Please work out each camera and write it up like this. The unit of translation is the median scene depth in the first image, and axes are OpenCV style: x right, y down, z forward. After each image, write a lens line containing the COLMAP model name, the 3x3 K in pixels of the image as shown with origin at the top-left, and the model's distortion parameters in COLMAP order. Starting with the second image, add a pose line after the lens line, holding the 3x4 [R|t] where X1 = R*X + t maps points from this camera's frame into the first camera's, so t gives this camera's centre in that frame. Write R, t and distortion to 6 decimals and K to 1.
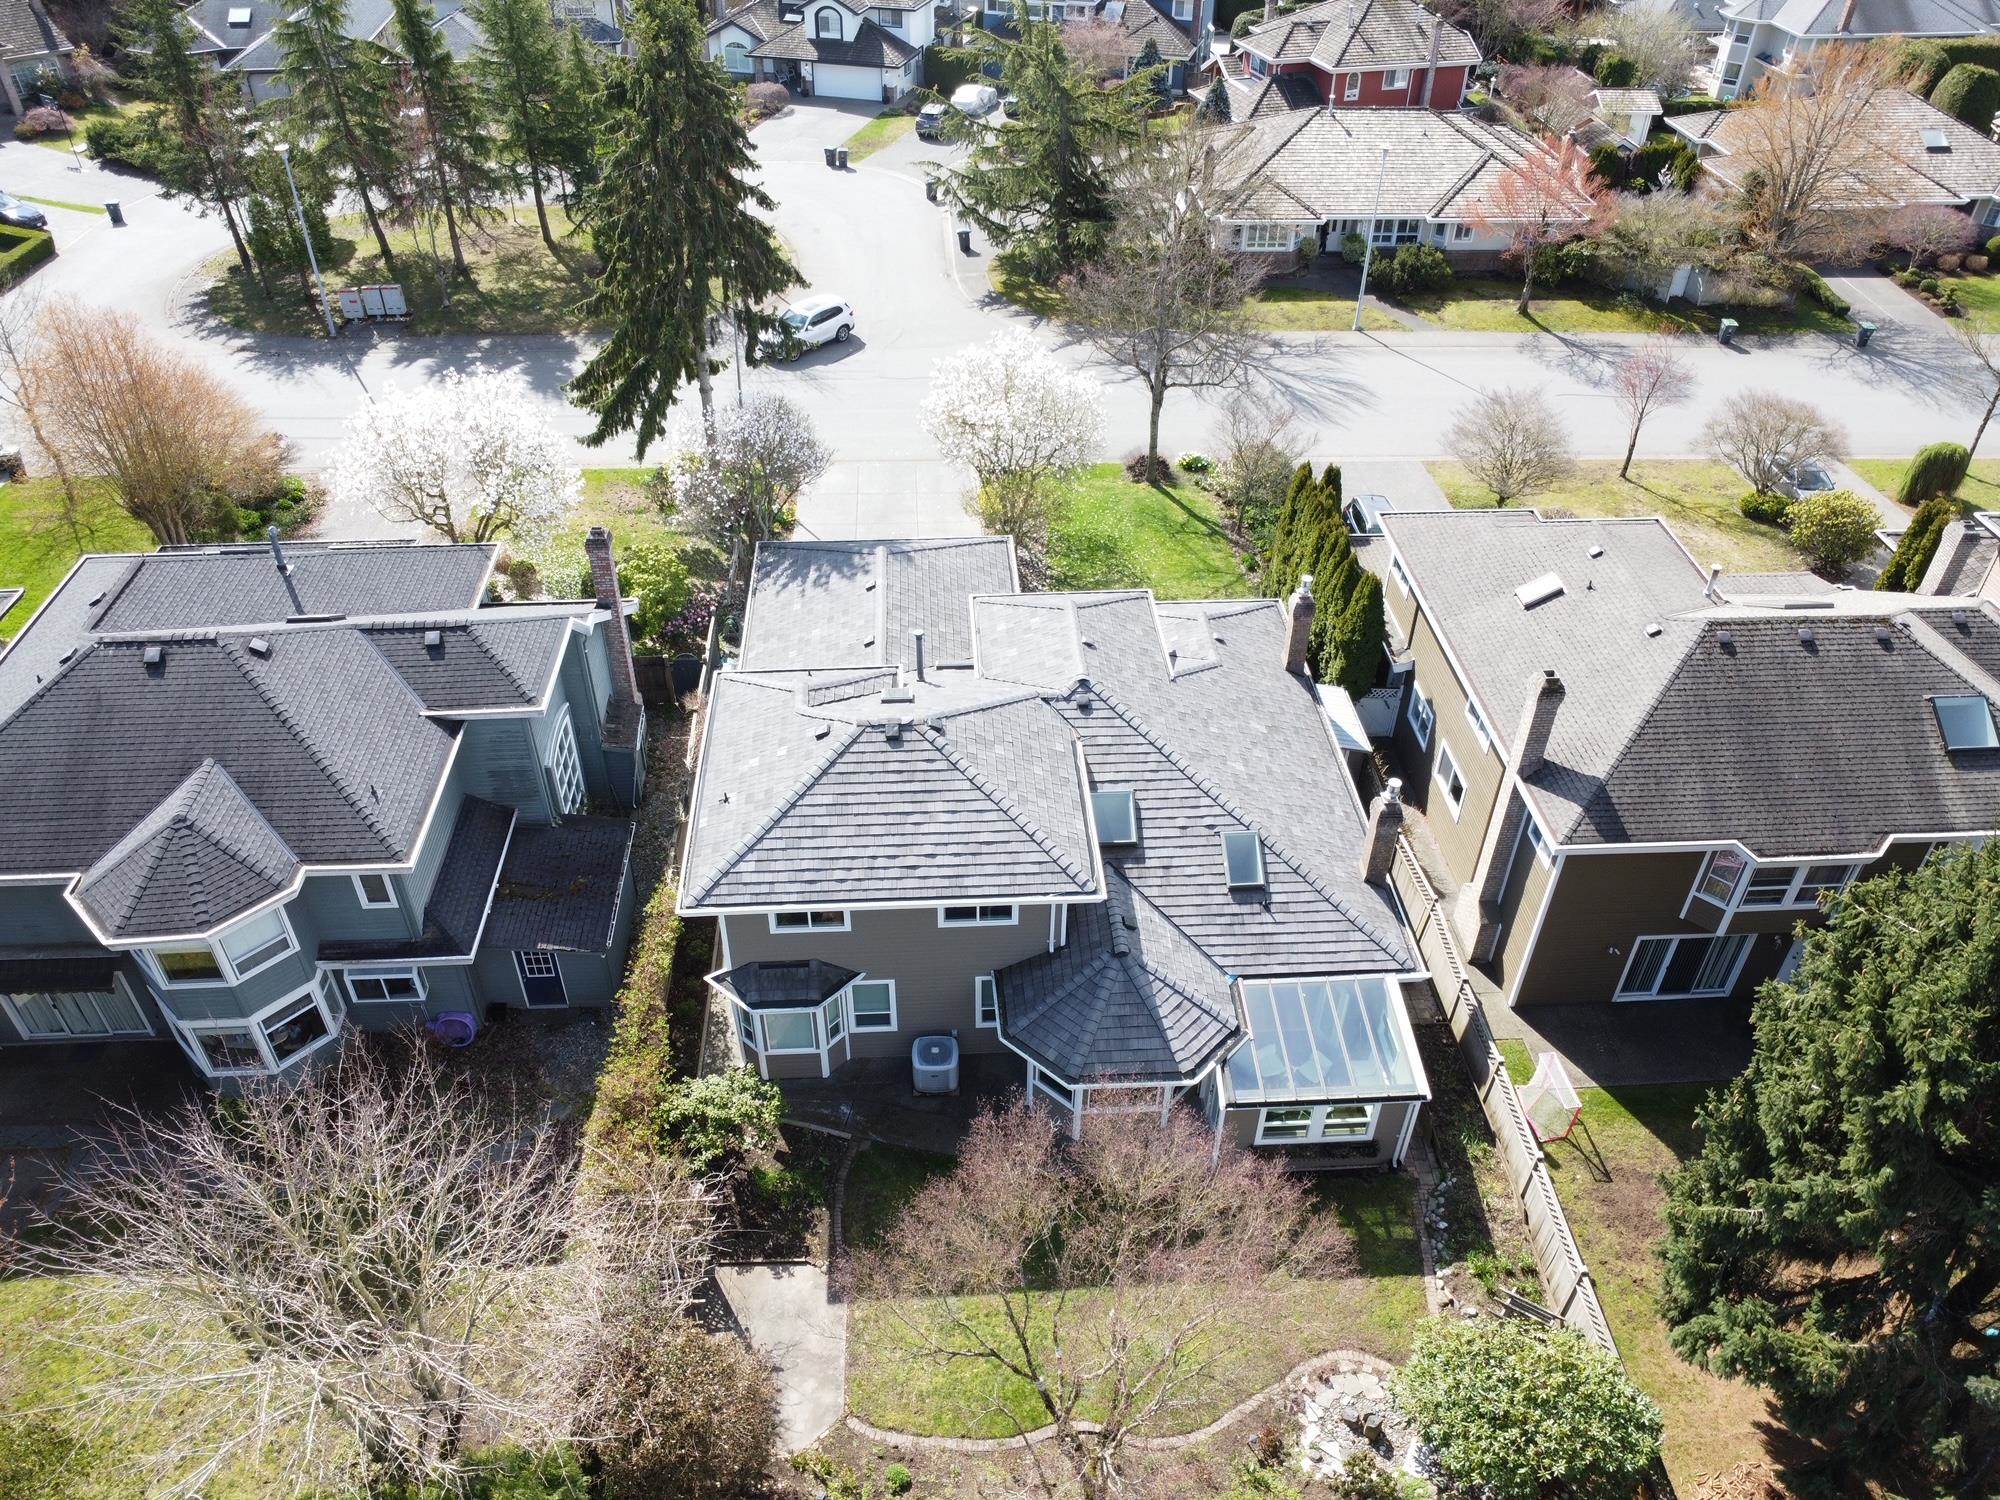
lens RADIAL K [[1439.4, 0, 996.8], [0, 1439.4, 746.4], [0, 0, 1]] dist [-0.036545, 0.002577]
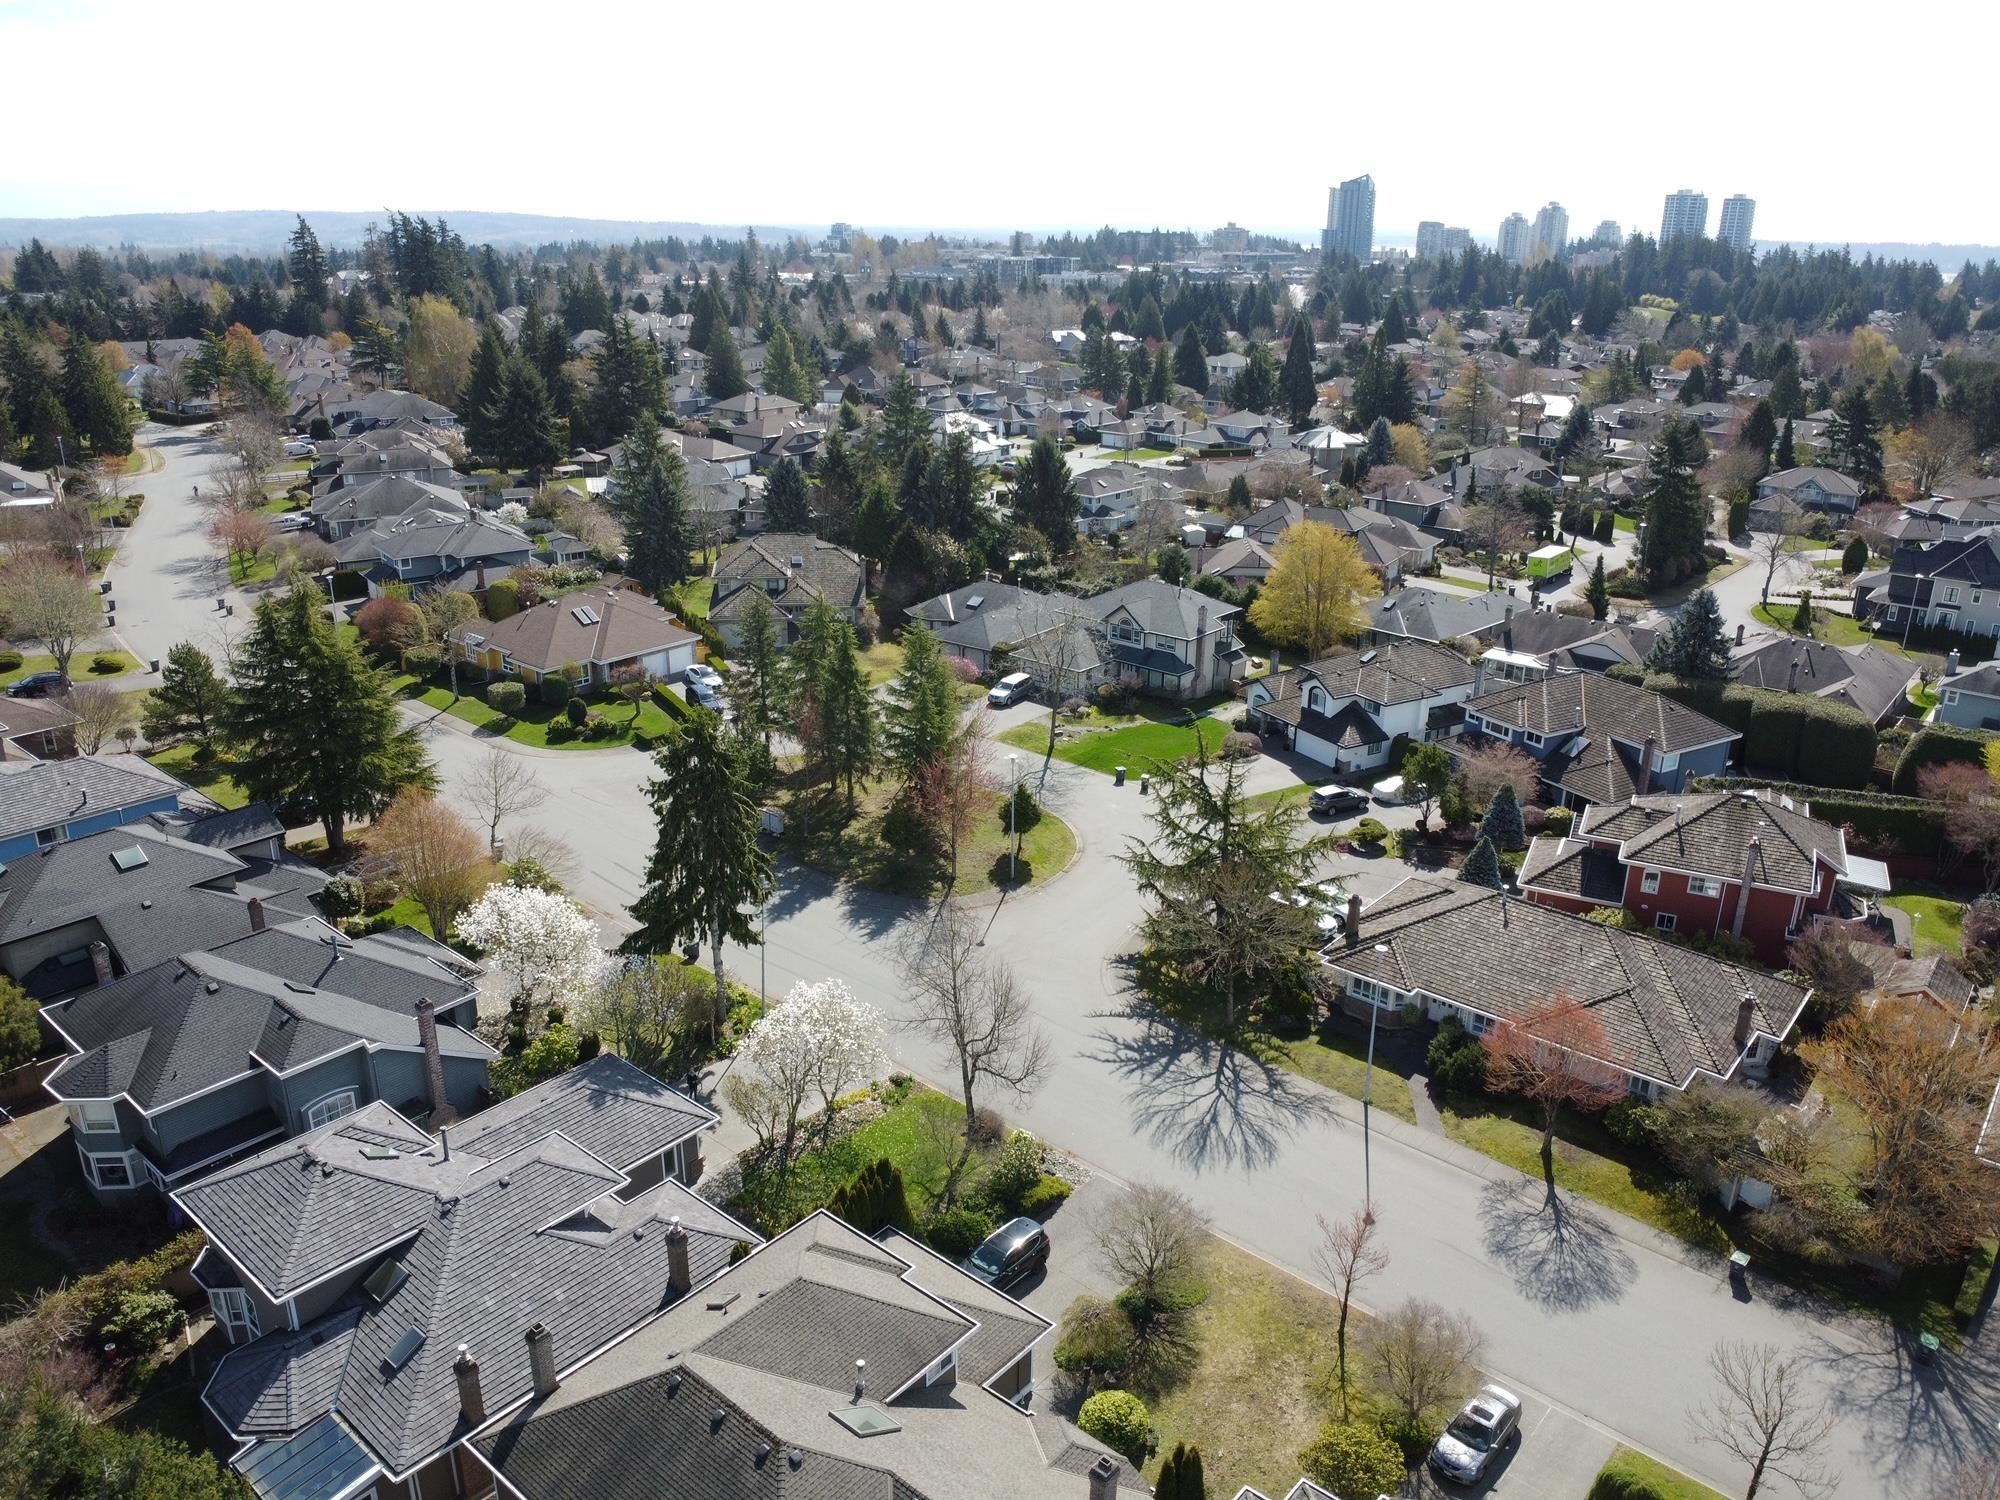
lens RADIAL K [[1439.4, 0, 996.7], [0, 1439.4, 747.5], [0, 0, 1]] dist [-0.036545, 0.002577]
pose [[0.721606, 0.233380, -0.651782, 0.656764], [-0.434197, 0.885853, -0.163518, -0.229024], [0.539220, 0.400997, 0.740569, -0.004065]]
